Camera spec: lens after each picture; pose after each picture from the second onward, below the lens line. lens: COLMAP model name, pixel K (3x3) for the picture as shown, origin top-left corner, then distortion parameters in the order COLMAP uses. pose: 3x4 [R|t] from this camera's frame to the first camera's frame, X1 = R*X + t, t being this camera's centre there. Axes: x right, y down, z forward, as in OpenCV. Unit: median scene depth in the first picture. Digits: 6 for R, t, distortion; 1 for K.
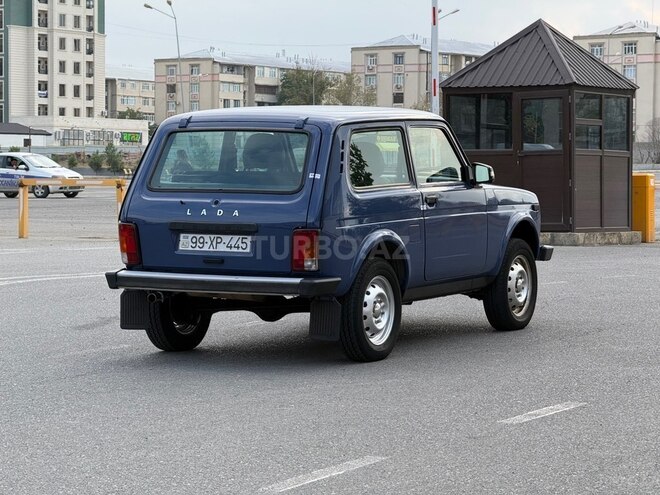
lens RADIAL K [[2367.6, 0, 334.4], [0, 2367.6, 249.0], [0, 0, 1]] dist [0.315175, 0.000000]
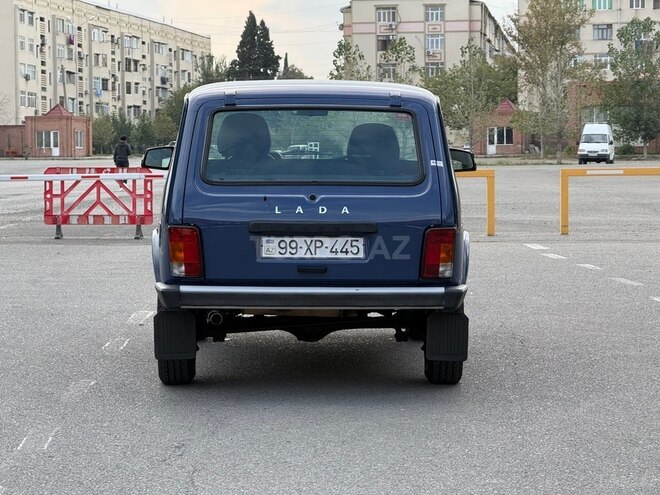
lens RADIAL K [[2367.6, 0, 334.1], [0, 2367.6, 250.1], [0, 0, 1]] dist [0.315175, 0.000000]
pose [[0.875297, -0.027547, 0.482800, -0.435708], [0.024857, 0.999619, 0.011971, -0.011199], [-0.482946, 0.001523, 0.875649, 0.286772]]
